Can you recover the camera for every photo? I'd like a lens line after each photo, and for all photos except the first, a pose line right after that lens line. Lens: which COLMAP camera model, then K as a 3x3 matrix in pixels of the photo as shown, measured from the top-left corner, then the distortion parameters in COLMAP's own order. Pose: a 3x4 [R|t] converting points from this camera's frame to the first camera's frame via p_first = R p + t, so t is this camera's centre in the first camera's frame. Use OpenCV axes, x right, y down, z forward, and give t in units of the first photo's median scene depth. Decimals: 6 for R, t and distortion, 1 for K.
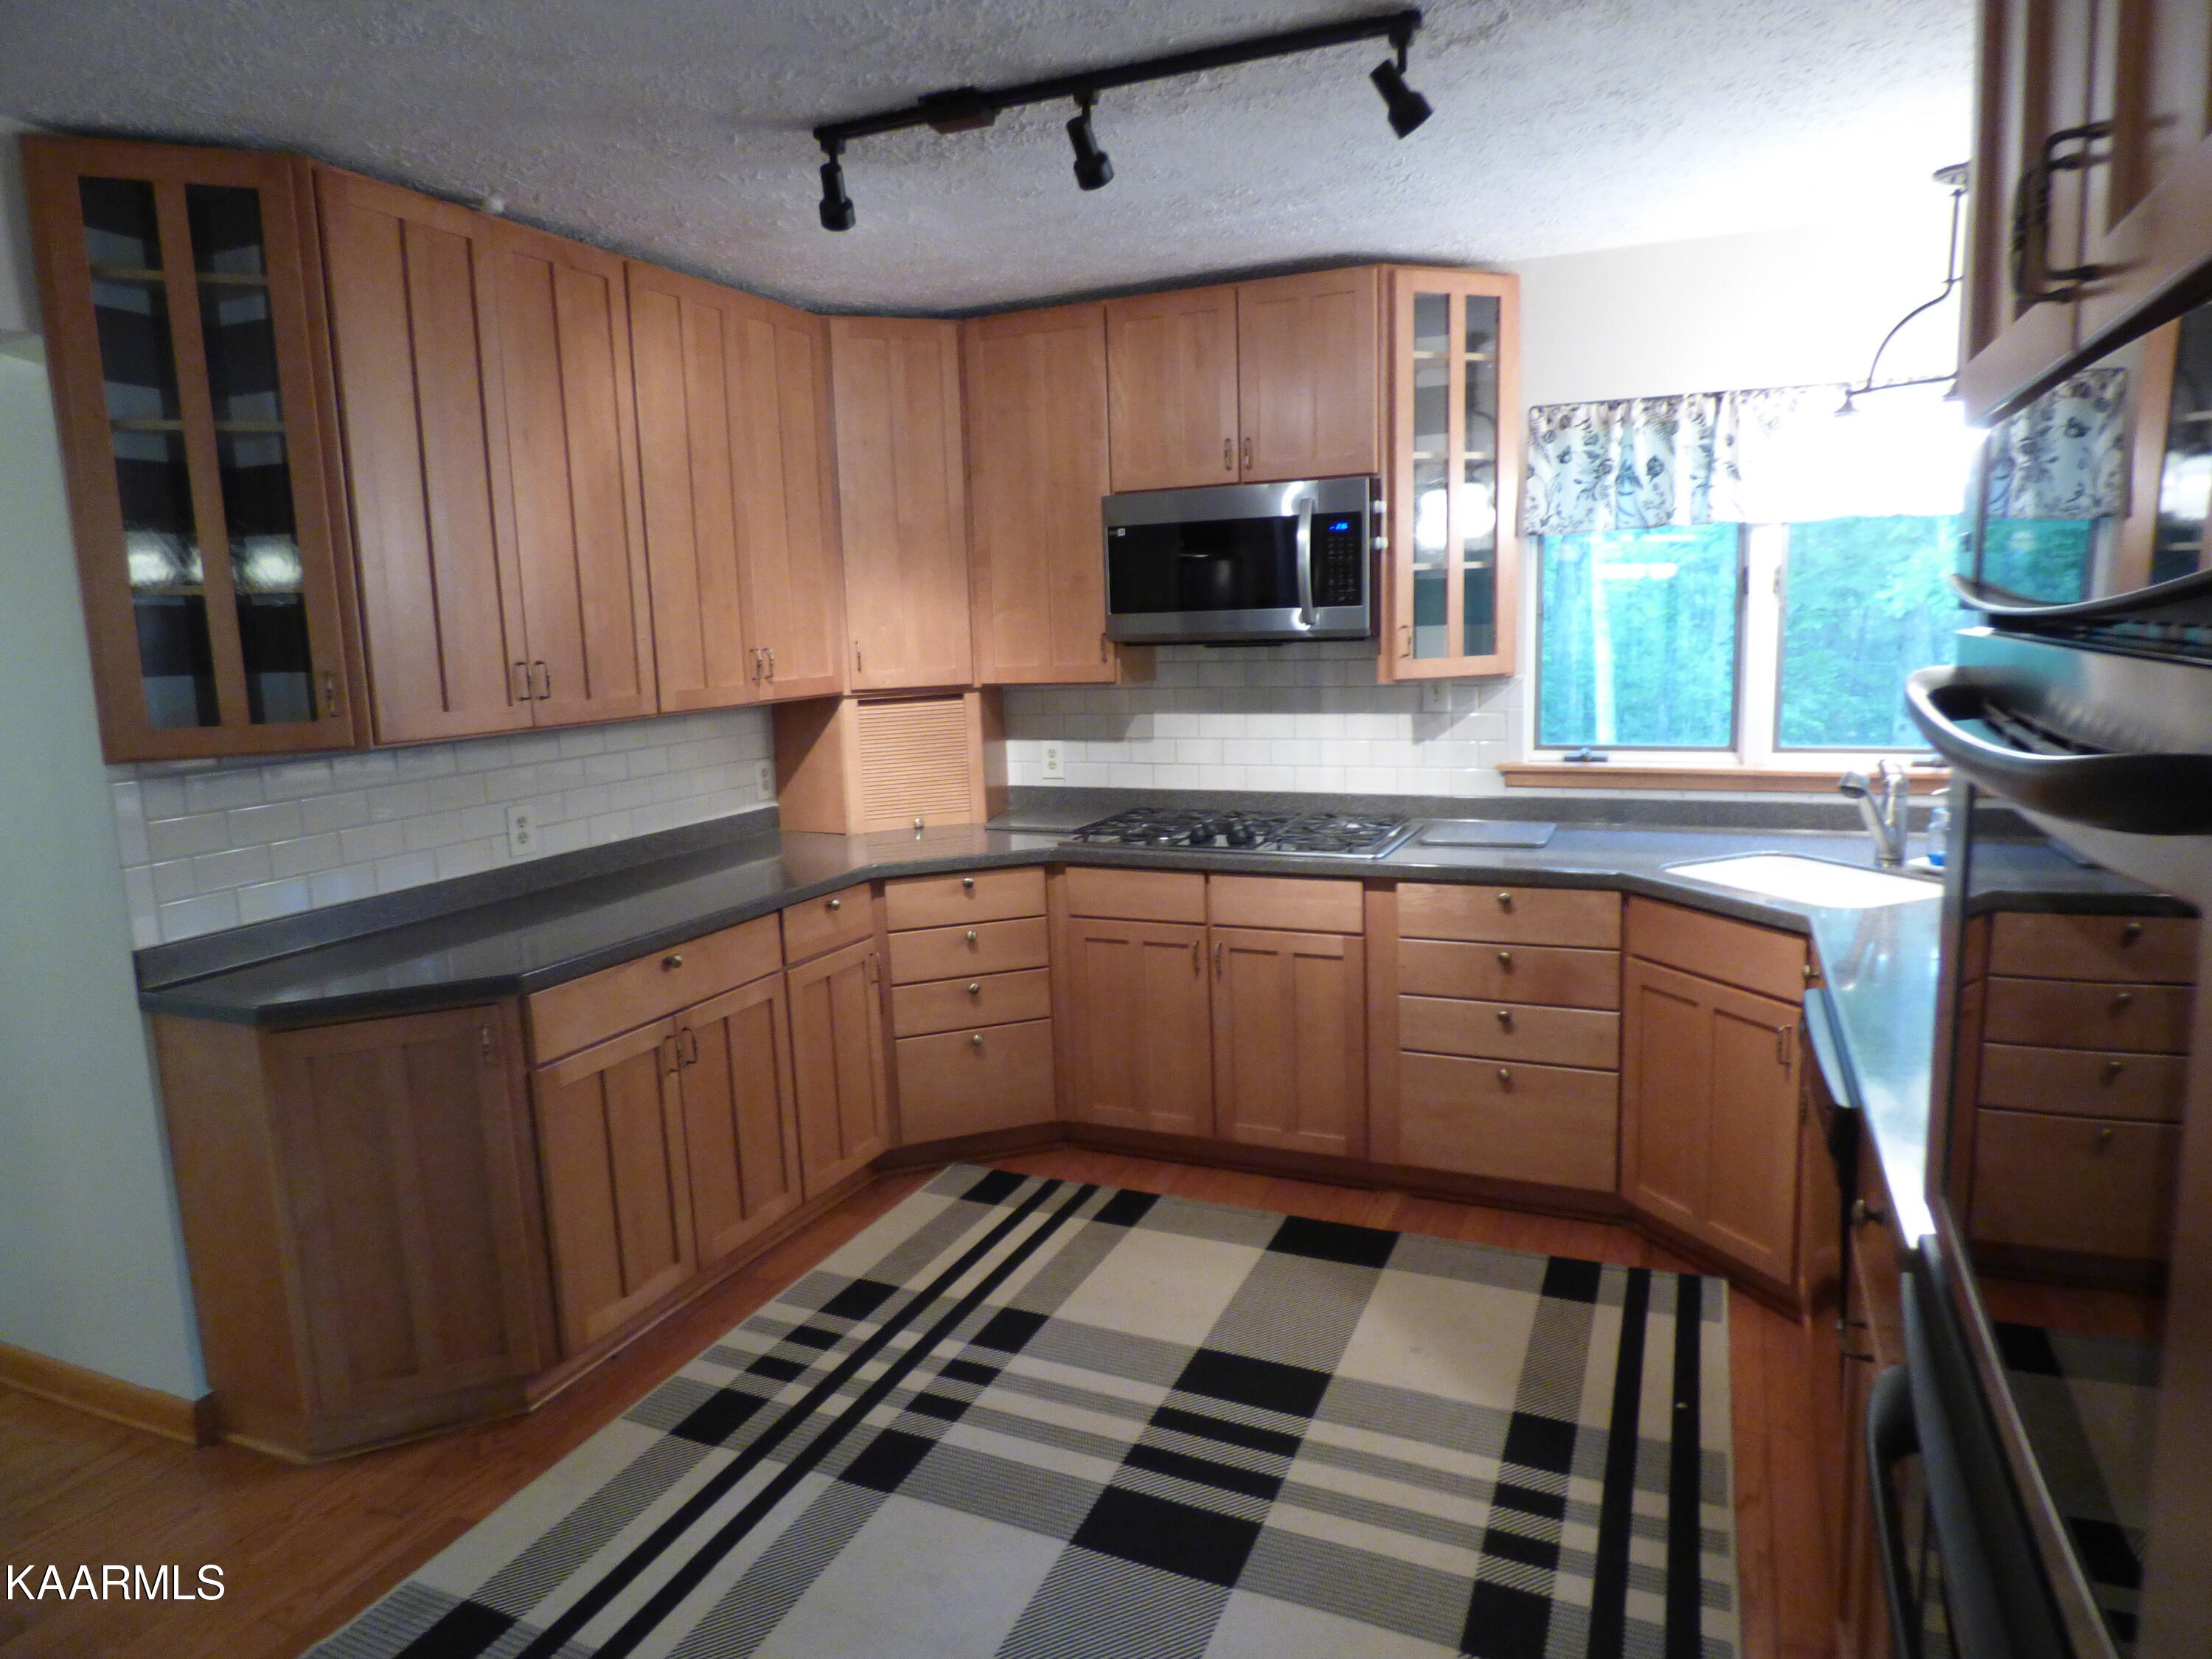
lens RADIAL K [[1358.9, 0, 1109.4], [0, 1358.9, 817.5], [0, 0, 1]] dist [-0.007198, -0.001984]
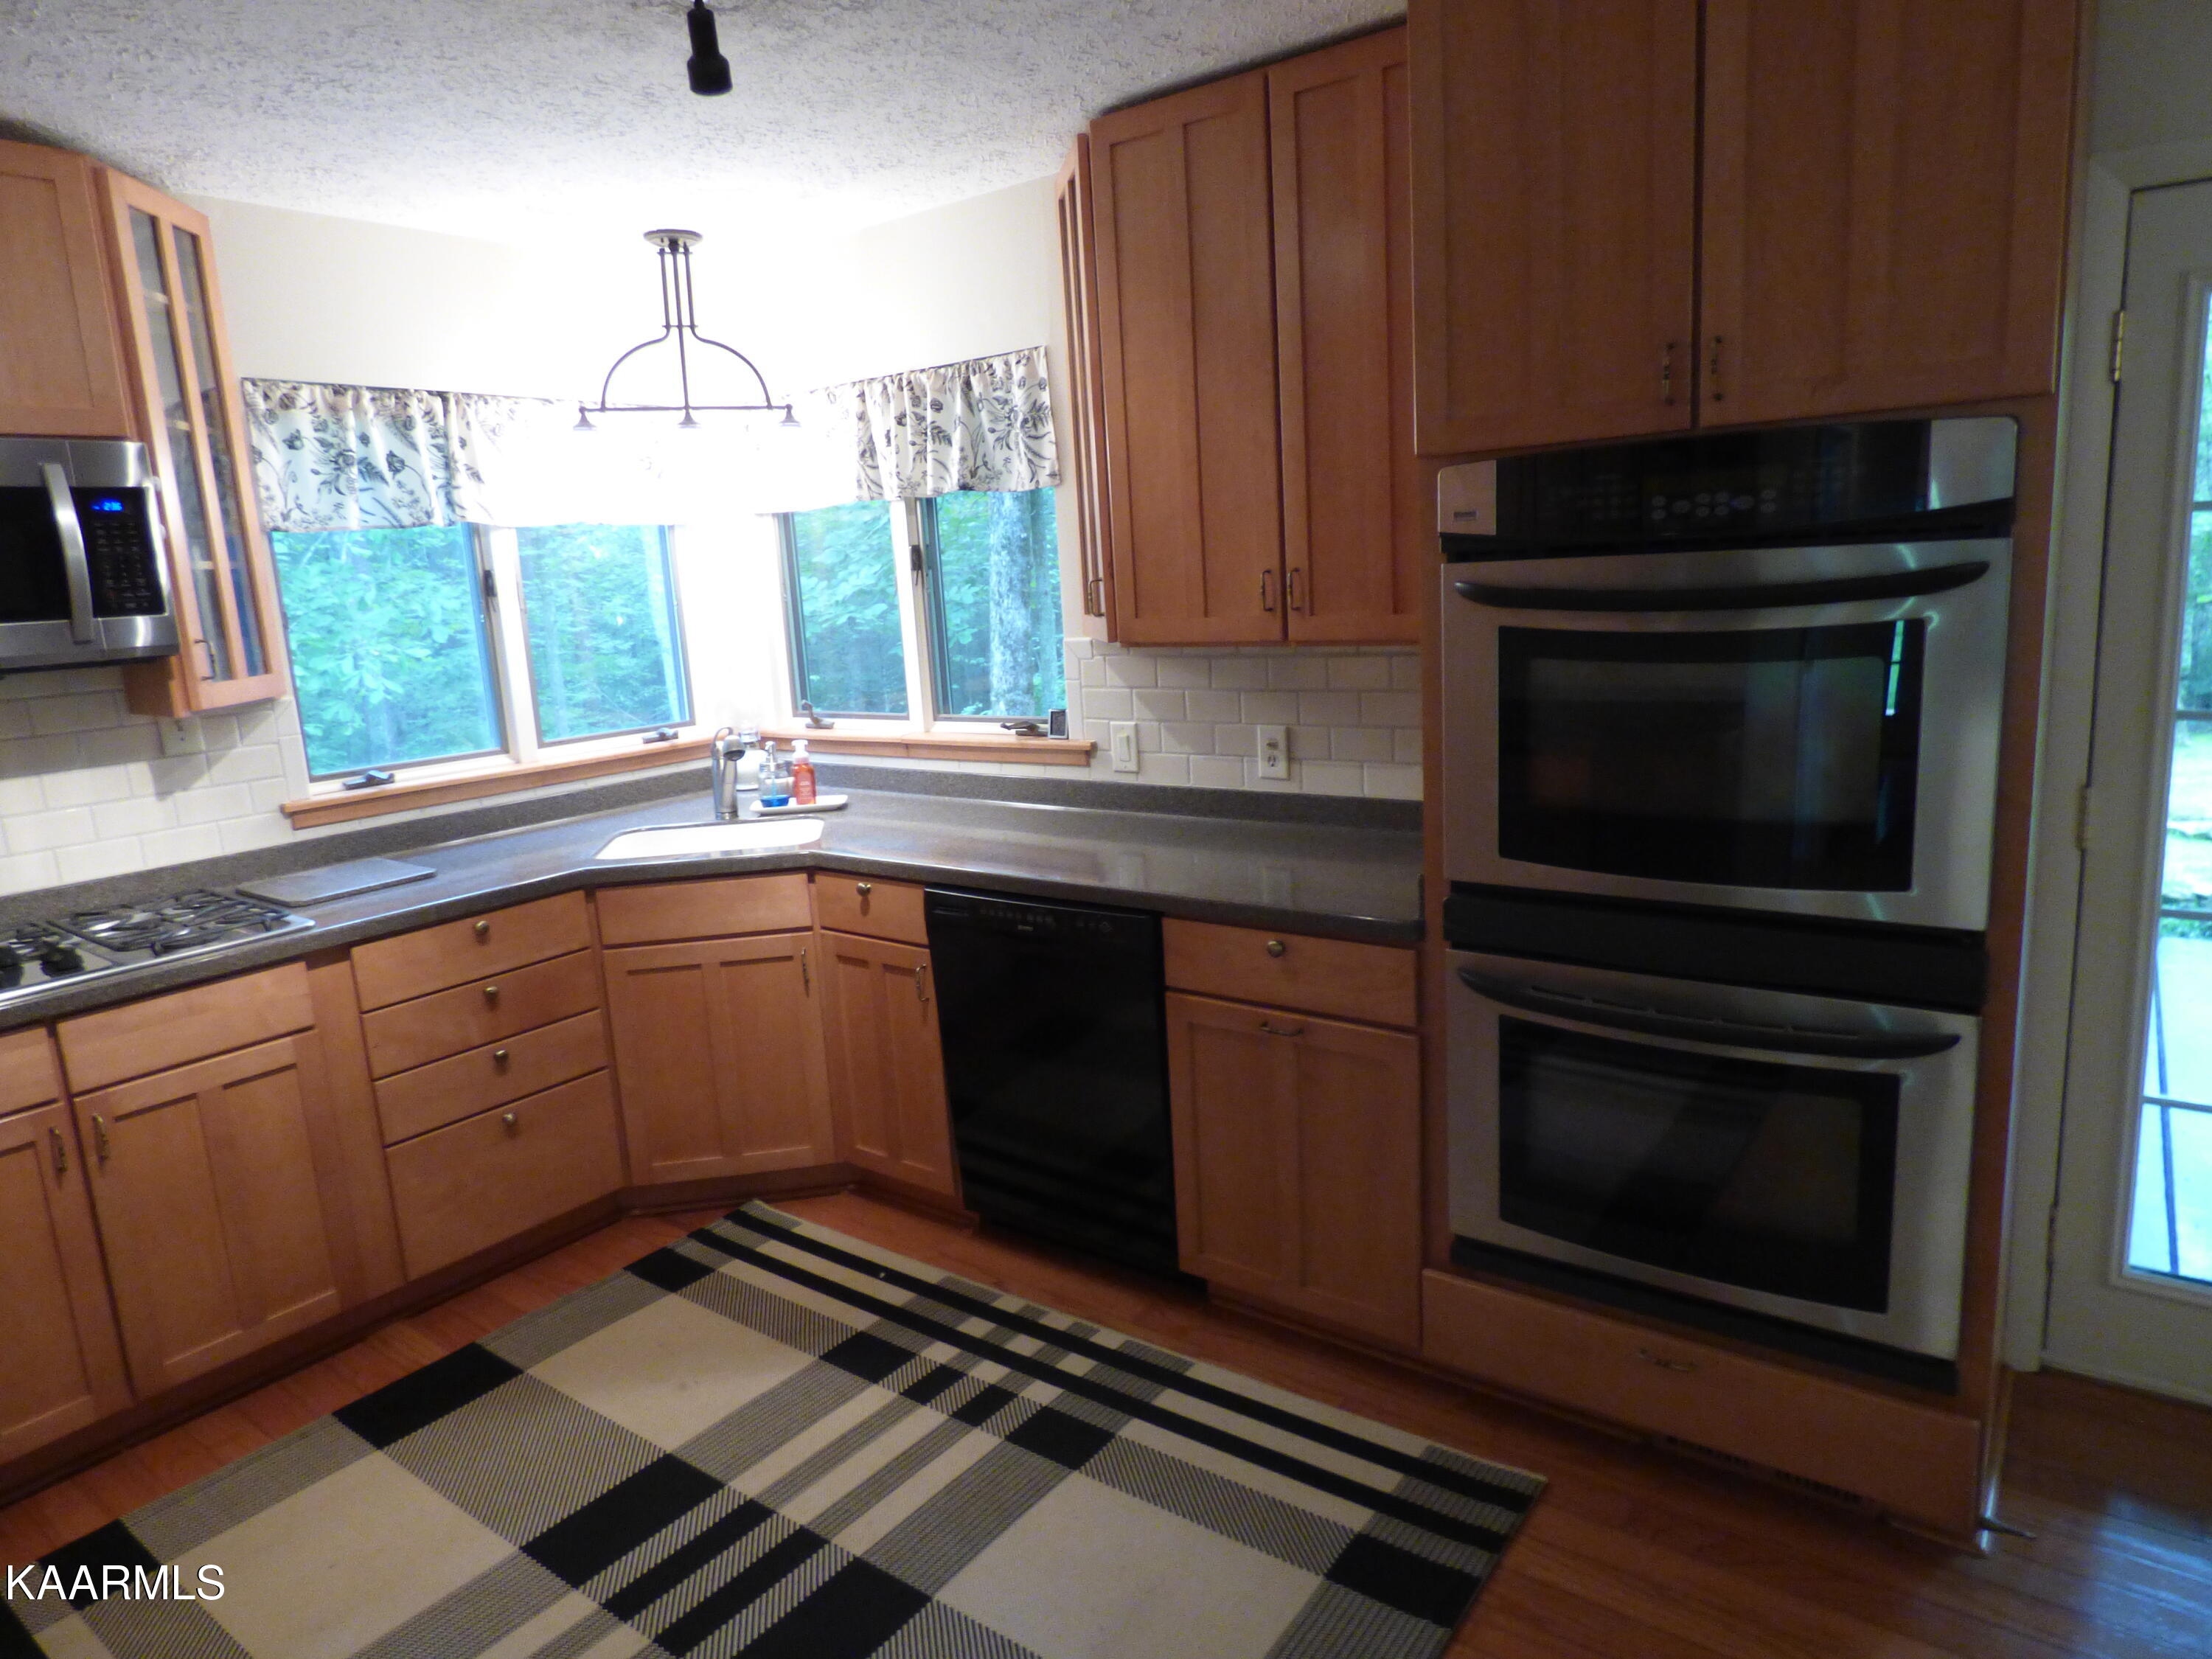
lens RADIAL K [[1358.9, 0, 1100.6], [0, 1358.9, 825.0], [0, 0, 1]] dist [-0.007198, -0.001984]
pose [[0.226061, -0.164186, 0.960177, -0.456553], [0.193186, 0.973671, 0.121010, -0.035820], [-0.954765, 0.158137, 0.251828, 0.360004]]
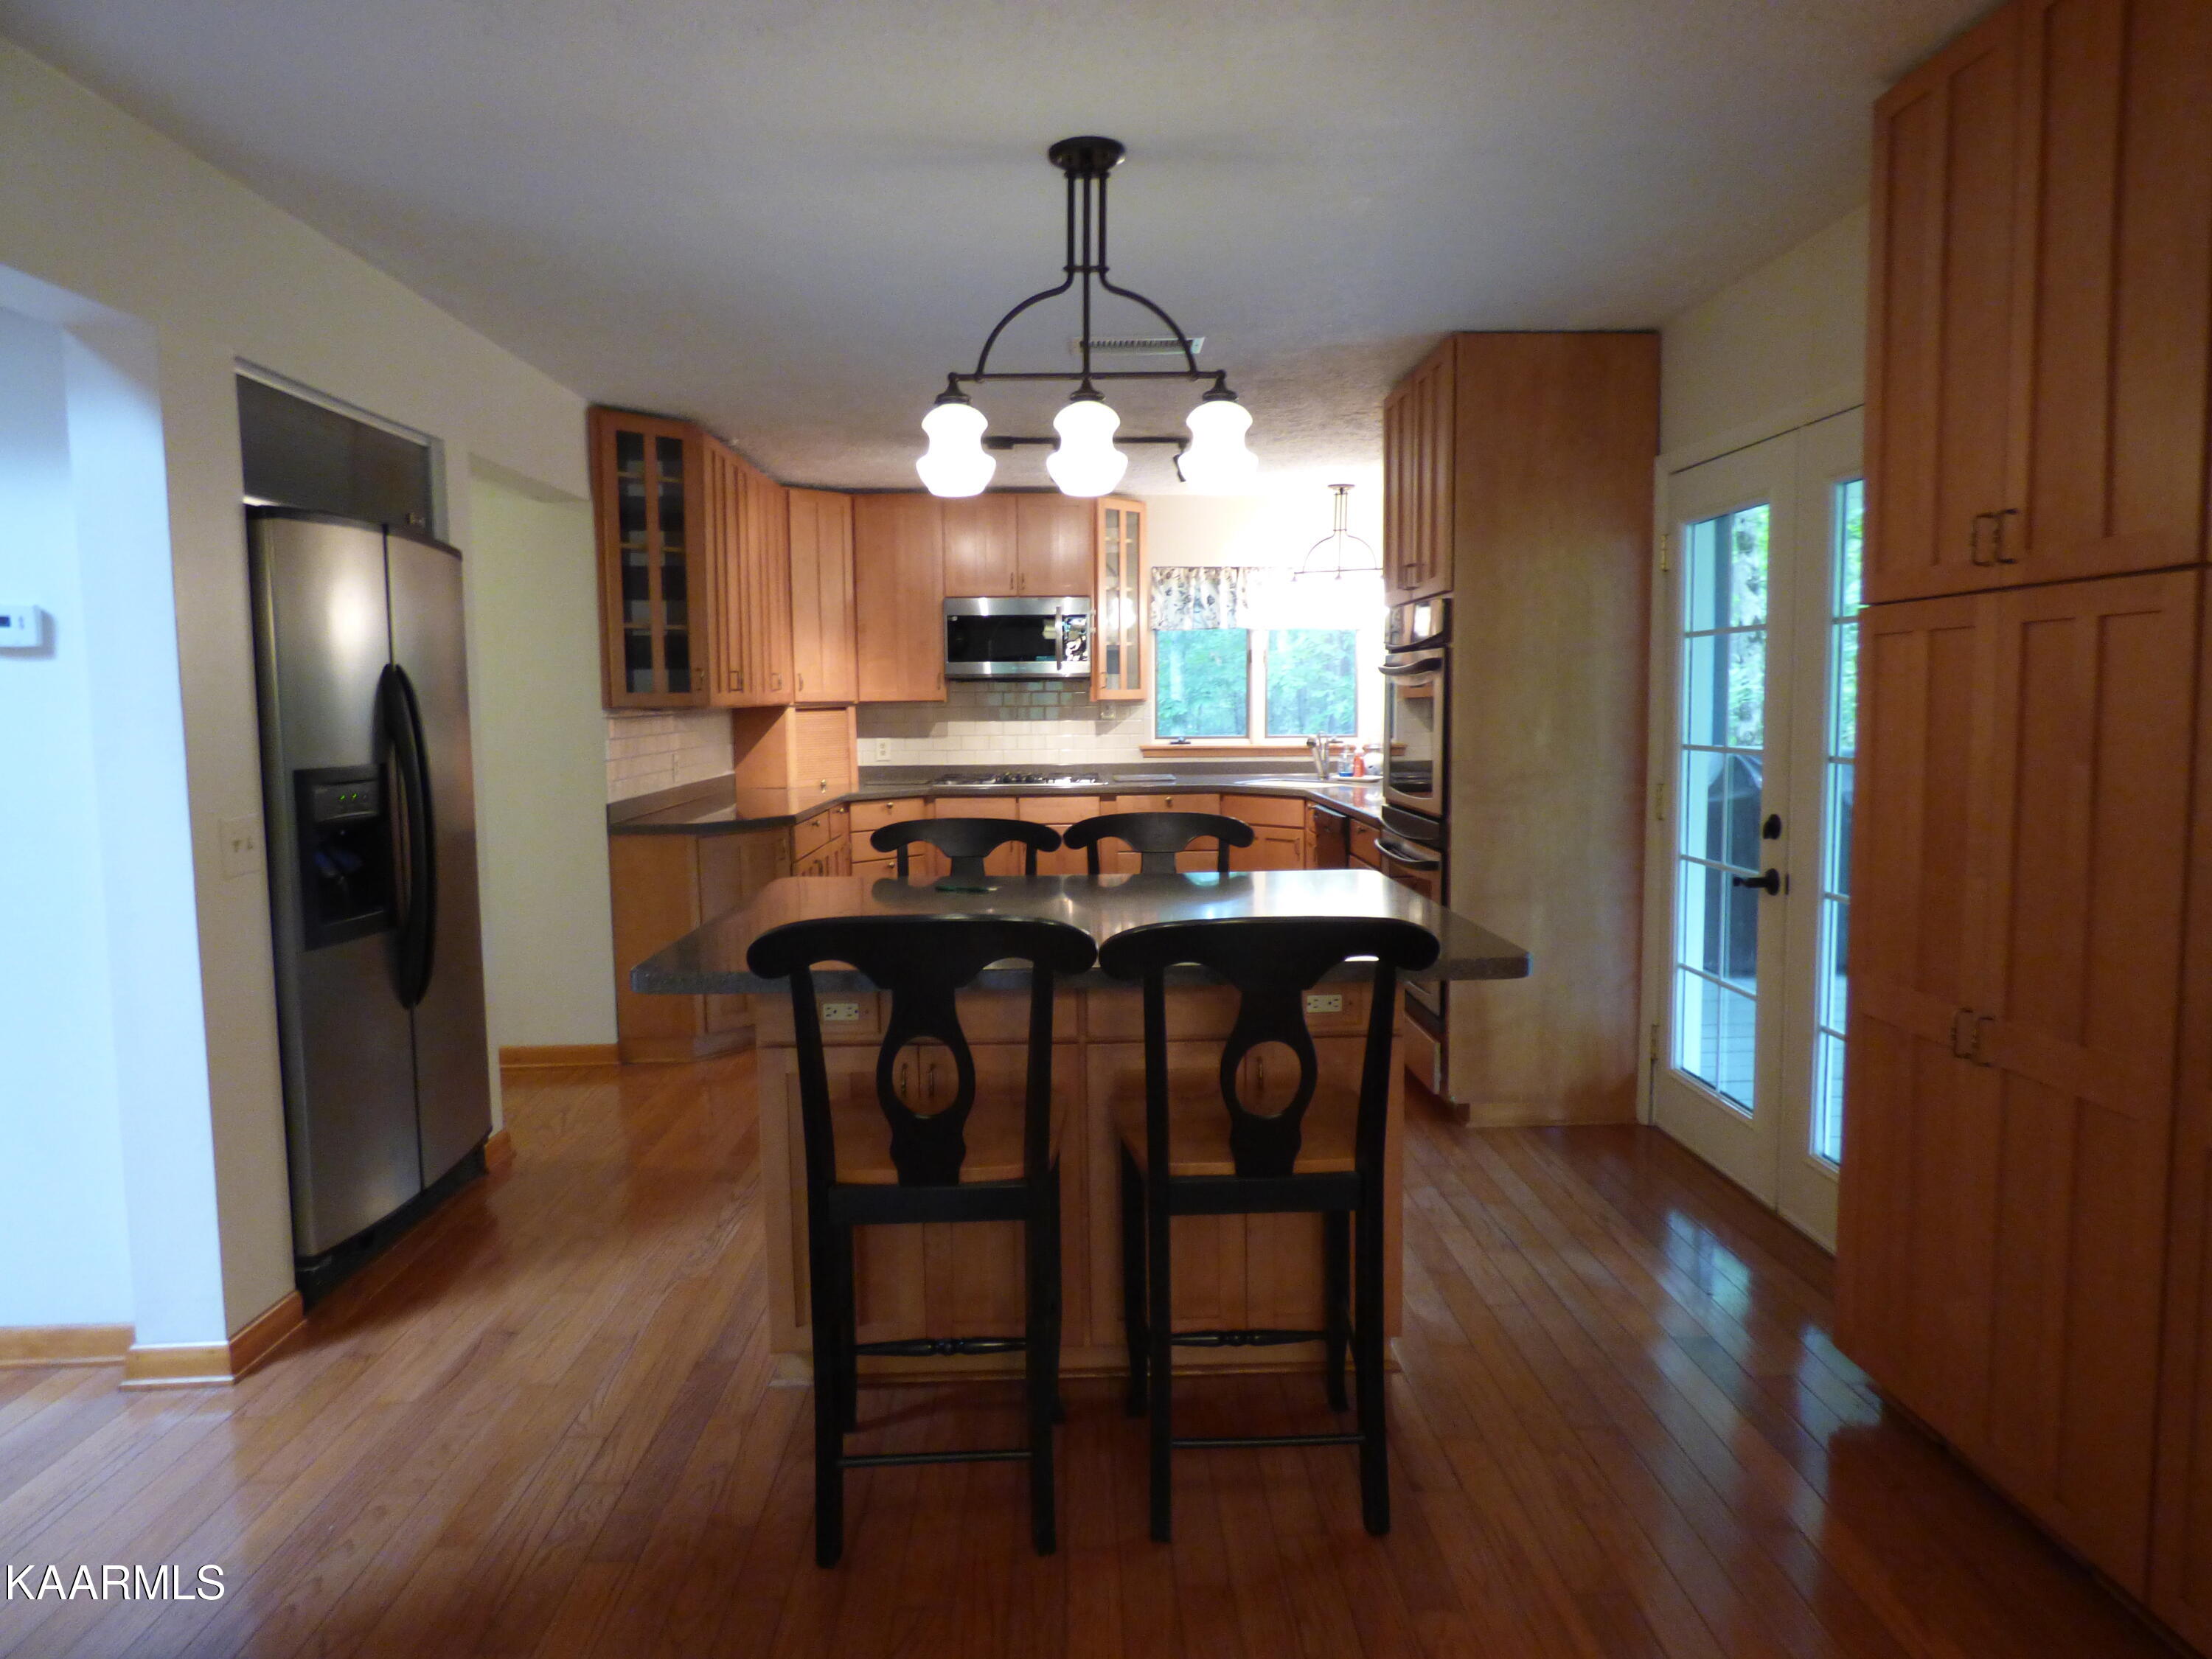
lens RADIAL K [[1358.9, 0, 1111.6], [0, 1358.9, 834.3], [0, 0, 1]] dist [-0.007198, -0.001984]
pose [[0.899107, -0.020092, 0.437267, -0.694097], [0.044359, 0.997986, -0.045354, 0.199858], [-0.435475, 0.060174, 0.898187, -0.833529]]
